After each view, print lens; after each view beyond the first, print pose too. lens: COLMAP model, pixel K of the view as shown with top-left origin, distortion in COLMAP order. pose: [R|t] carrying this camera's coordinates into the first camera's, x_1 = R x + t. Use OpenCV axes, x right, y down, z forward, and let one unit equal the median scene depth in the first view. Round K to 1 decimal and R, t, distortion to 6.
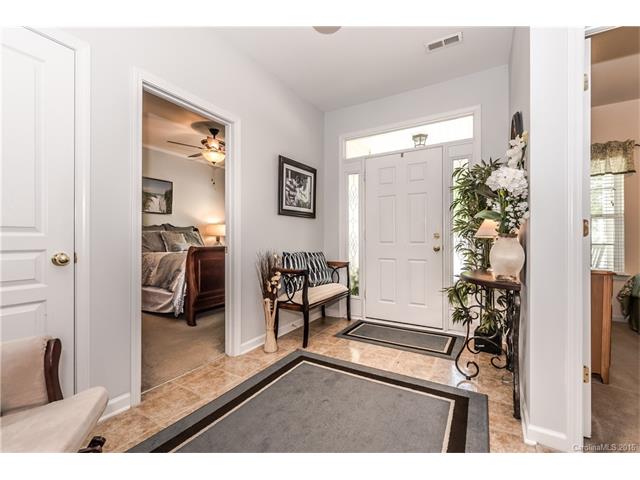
lens RADIAL K [[277.6, 0, 320.8], [0, 277.6, 240.5], [0, 0, 1]] dist [-0.006377, 0.000779]
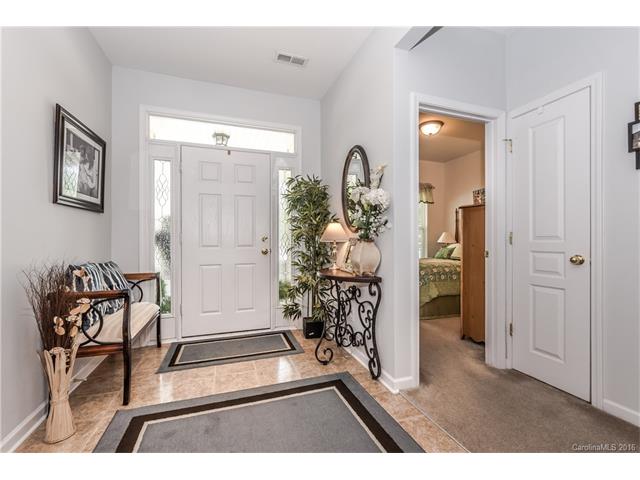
lens RADIAL K [[277.6, 0, 316.9], [0, 277.6, 240.8], [0, 0, 1]] dist [-0.006377, 0.000779]
pose [[0.640024, -0.001163, 0.768354, -0.249916], [0.004515, 0.999987, -0.002247, -0.008328], [-0.768342, 0.004907, 0.640021, 0.189141]]
